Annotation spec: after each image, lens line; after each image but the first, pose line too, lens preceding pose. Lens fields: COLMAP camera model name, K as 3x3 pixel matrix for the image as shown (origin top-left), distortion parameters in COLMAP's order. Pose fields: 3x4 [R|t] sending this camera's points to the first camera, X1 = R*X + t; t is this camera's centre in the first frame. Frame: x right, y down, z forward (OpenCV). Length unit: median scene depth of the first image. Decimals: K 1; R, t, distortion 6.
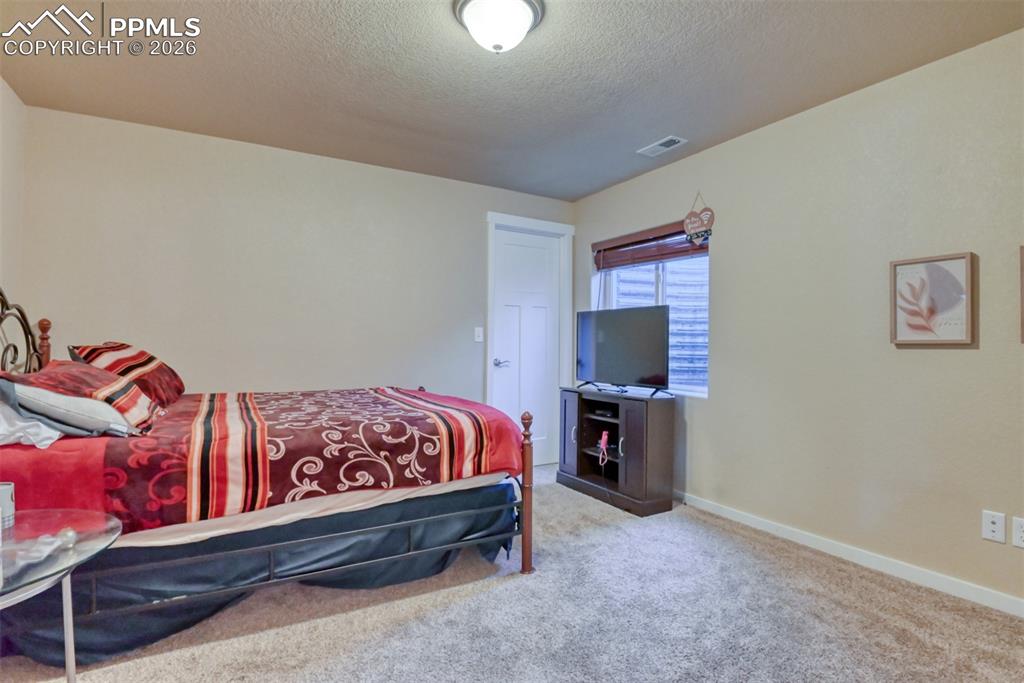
lens RADIAL K [[497.7, 0, 511.0], [0, 497.7, 342.2], [0, 0, 1]] dist [-0.021802, -0.003284]
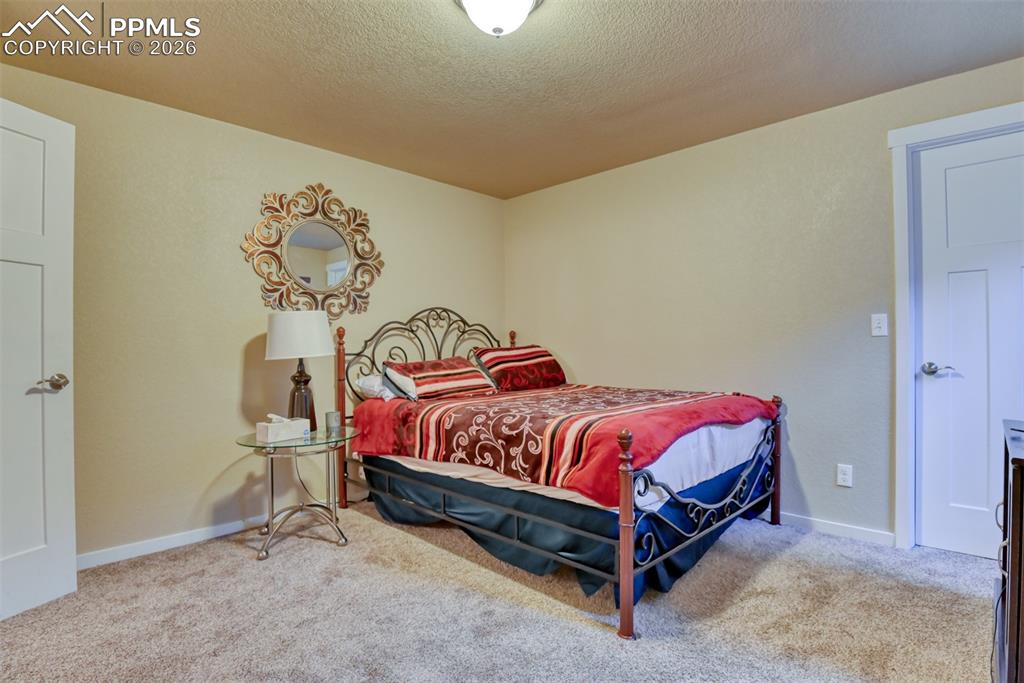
lens RADIAL K [[497.7, 0, 511.1], [0, 497.7, 348.2], [0, 0, 1]] dist [-0.021802, -0.003284]
pose [[0.289118, -0.009642, -0.957245, 0.846772], [0.017413, 0.999837, -0.004812, 0.019905], [0.957135, -0.015277, 0.289239, 0.720305]]
